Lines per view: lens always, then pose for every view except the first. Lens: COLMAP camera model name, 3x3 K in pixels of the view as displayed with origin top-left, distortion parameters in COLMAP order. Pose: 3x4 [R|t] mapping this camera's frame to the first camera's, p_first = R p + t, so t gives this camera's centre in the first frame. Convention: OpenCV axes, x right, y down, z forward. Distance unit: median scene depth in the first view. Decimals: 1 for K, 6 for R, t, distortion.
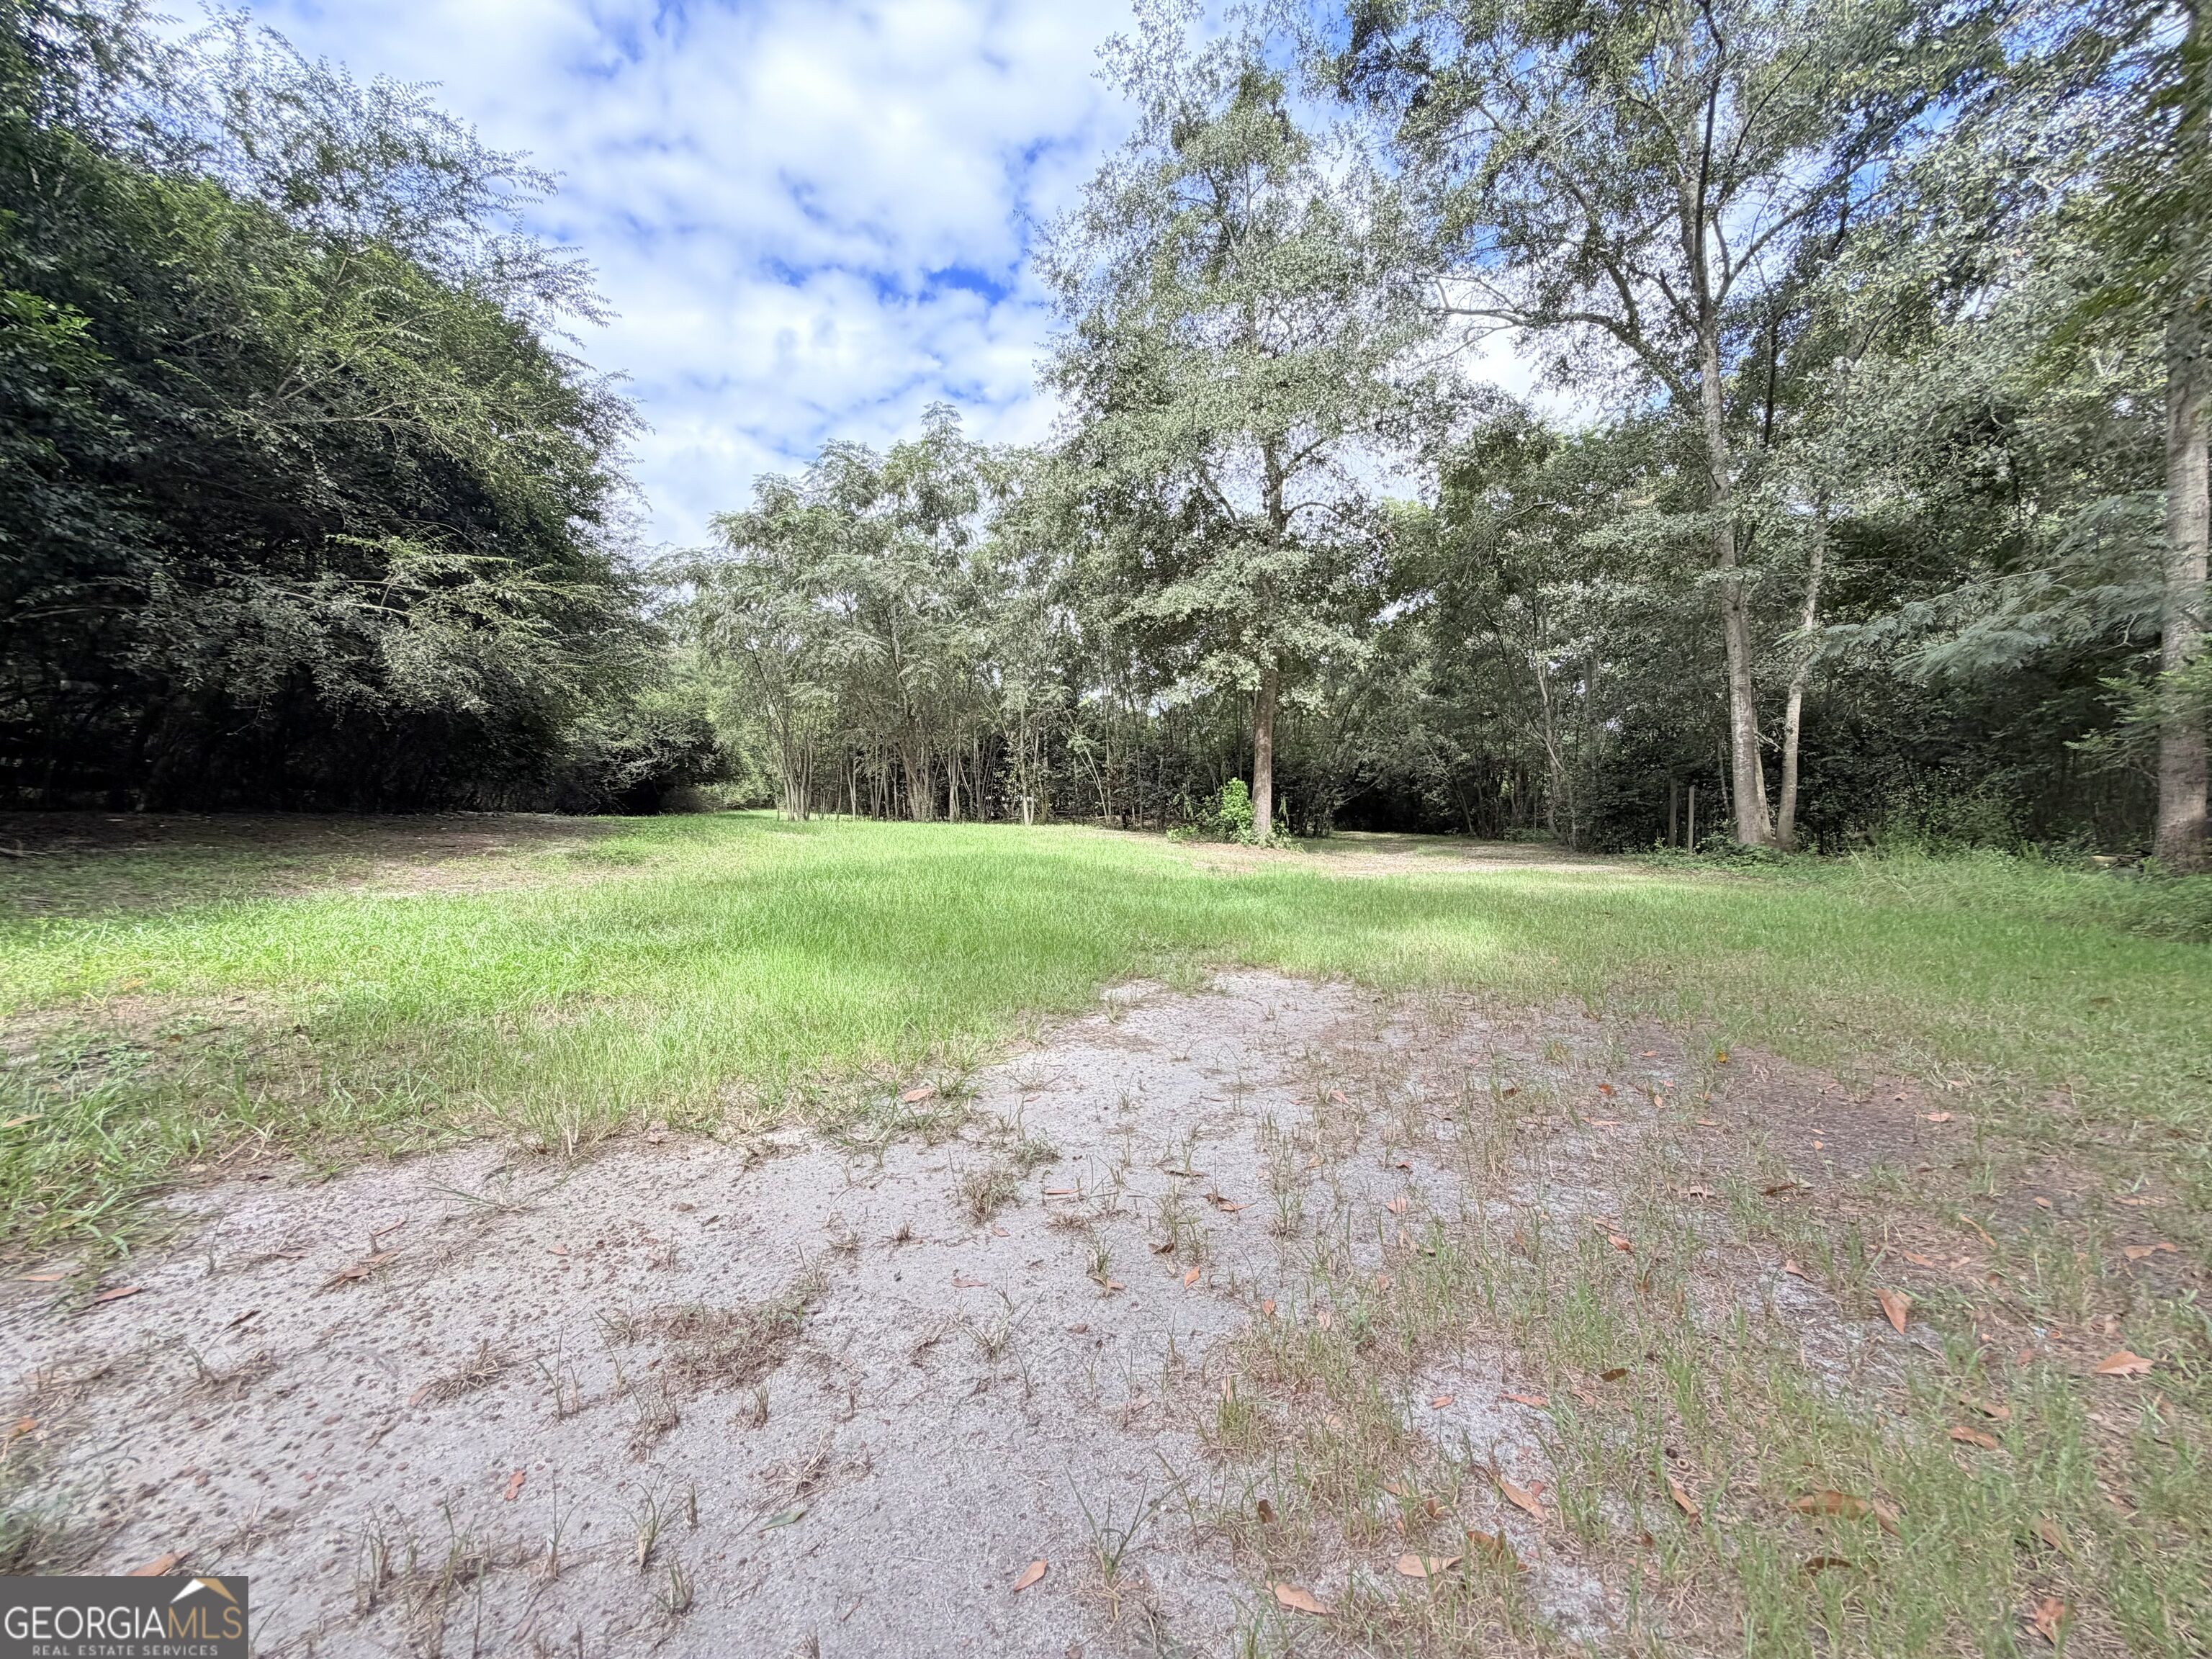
lens RADIAL K [[876.2, 0, 1097.8], [0, 876.2, 830.5], [0, 0, 1]] dist [-0.002356, 0.000145]
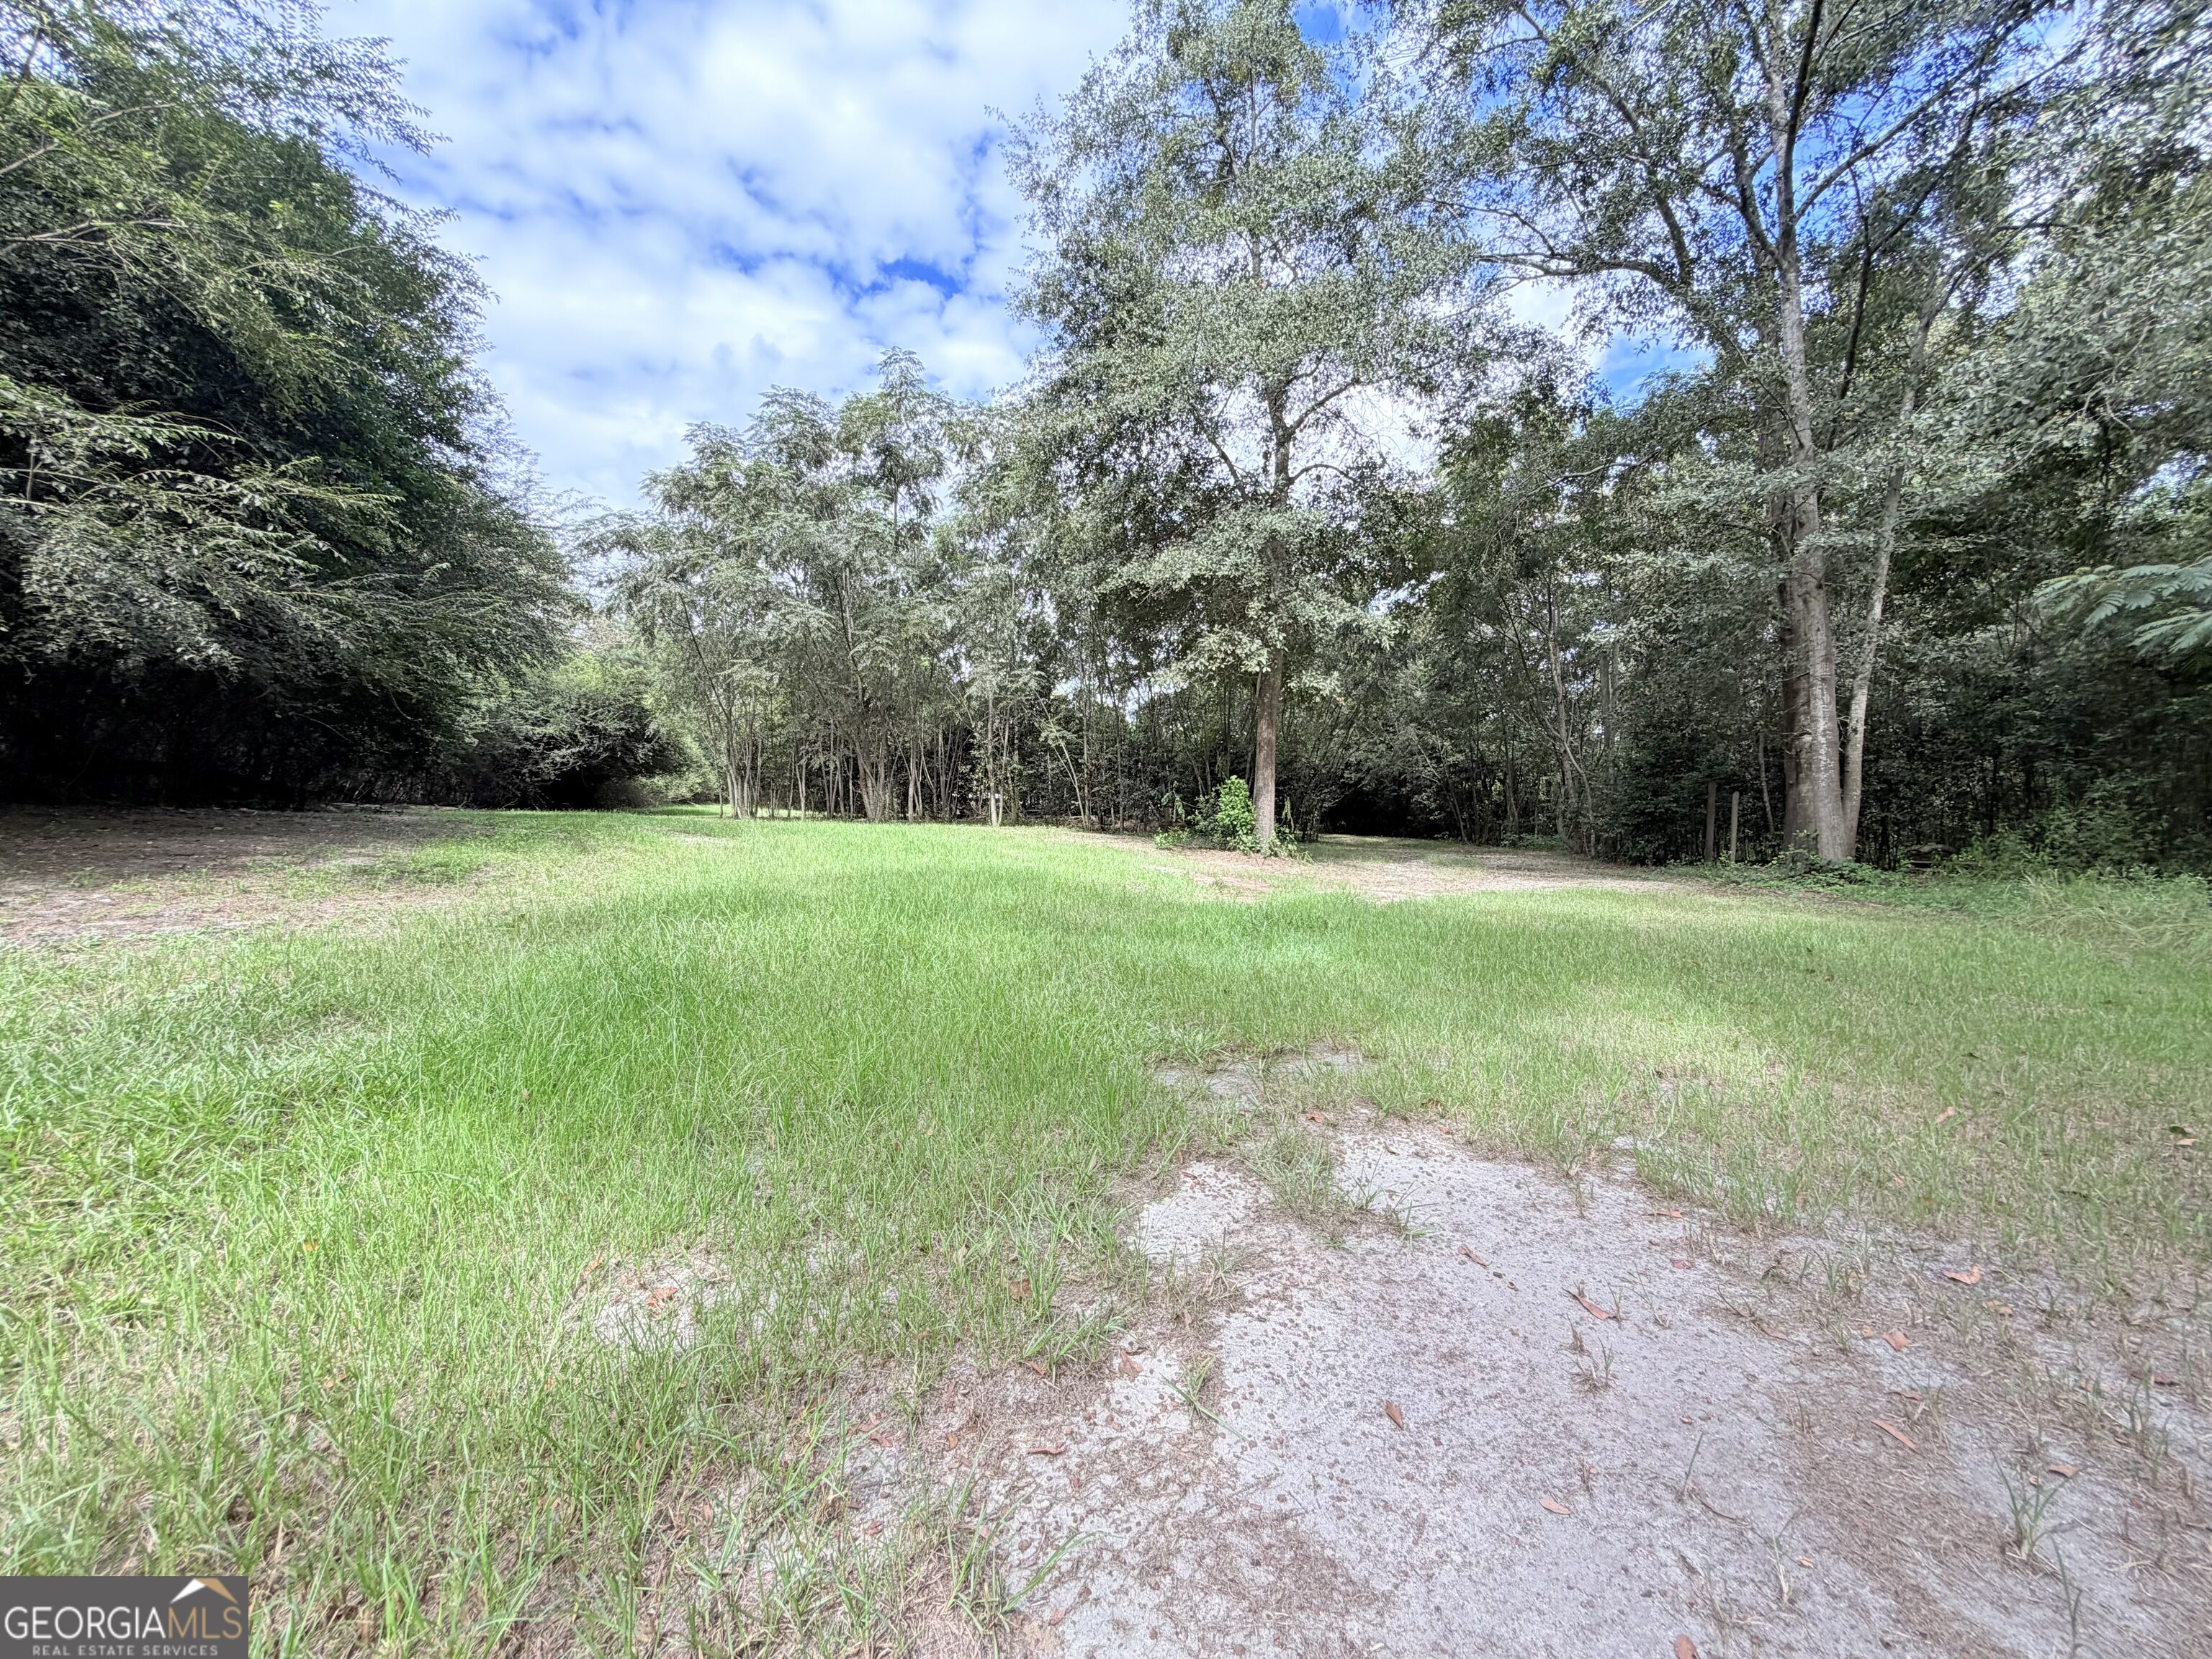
lens RADIAL K [[876.2, 0, 1091.2], [0, 876.2, 835.5], [0, 0, 1]] dist [-0.002356, 0.000145]
pose [[0.999560, 0.010977, 0.027544, -0.007760], [-0.011194, 0.999907, 0.007729, -0.005085], [-0.027456, -0.008034, 0.999591, 0.119687]]
